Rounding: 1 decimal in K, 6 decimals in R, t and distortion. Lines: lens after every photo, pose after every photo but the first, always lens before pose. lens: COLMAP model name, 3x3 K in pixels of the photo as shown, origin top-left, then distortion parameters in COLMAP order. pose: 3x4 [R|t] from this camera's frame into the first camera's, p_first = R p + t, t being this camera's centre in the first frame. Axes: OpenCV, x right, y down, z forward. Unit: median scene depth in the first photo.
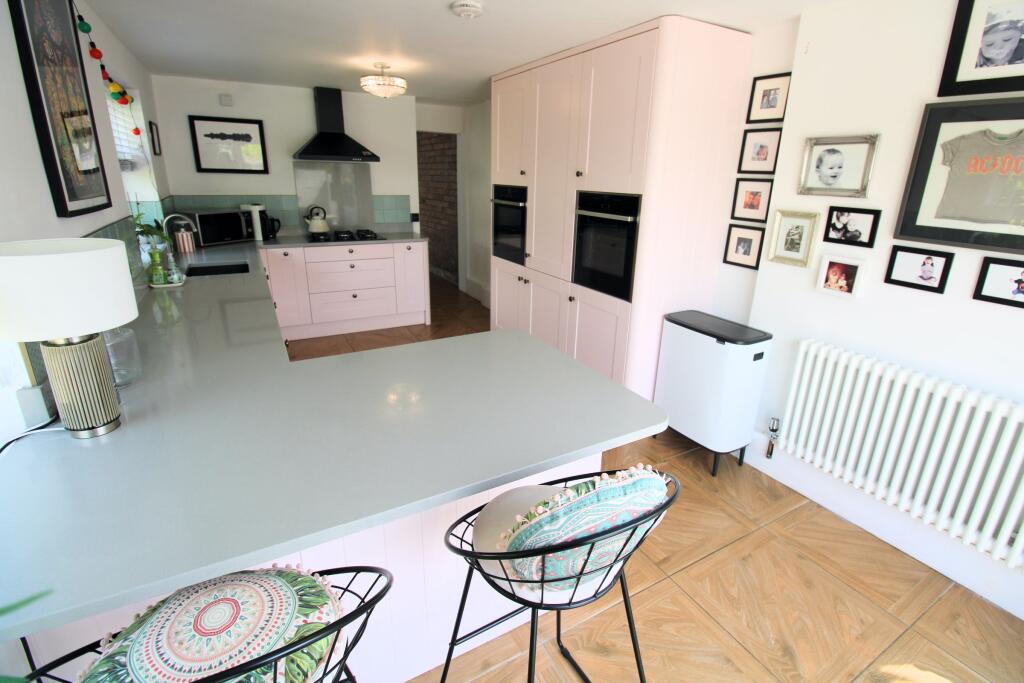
lens RADIAL K [[477.7, 0, 516.1], [0, 477.7, 333.9], [0, 0, 1]] dist [-0.007166, -0.006893]
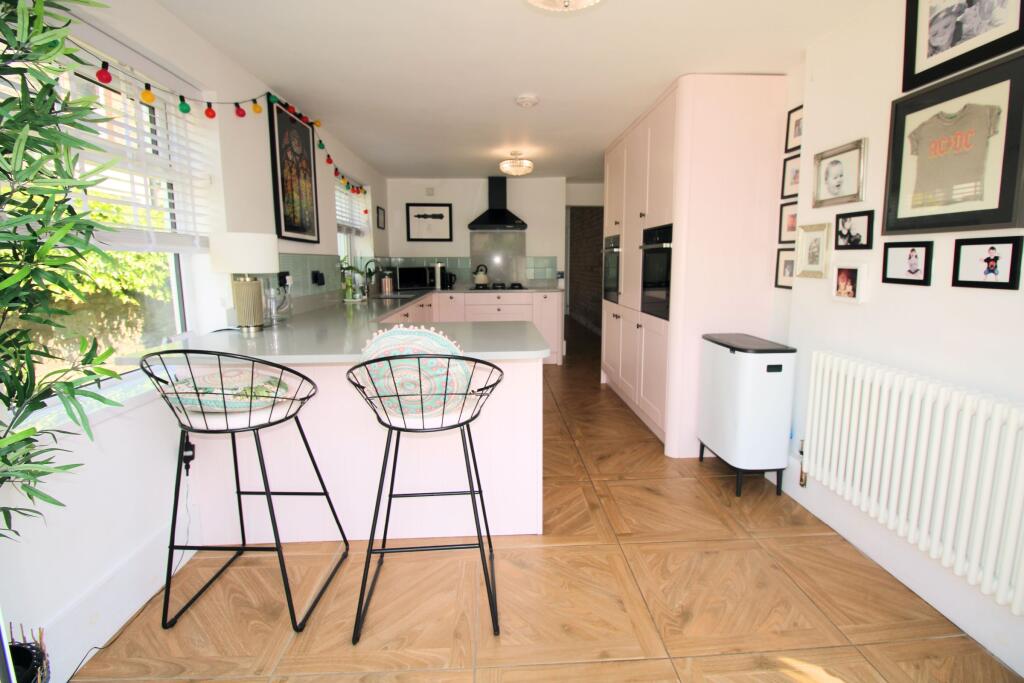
lens RADIAL K [[477.7, 0, 513.5], [0, 477.7, 335.9], [0, 0, 1]] dist [-0.007166, -0.006893]
pose [[0.890431, 0.040680, -0.453296, 0.484743], [-0.119544, 0.981930, -0.146704, 0.195946], [0.439137, 0.184818, 0.879205, -0.120894]]
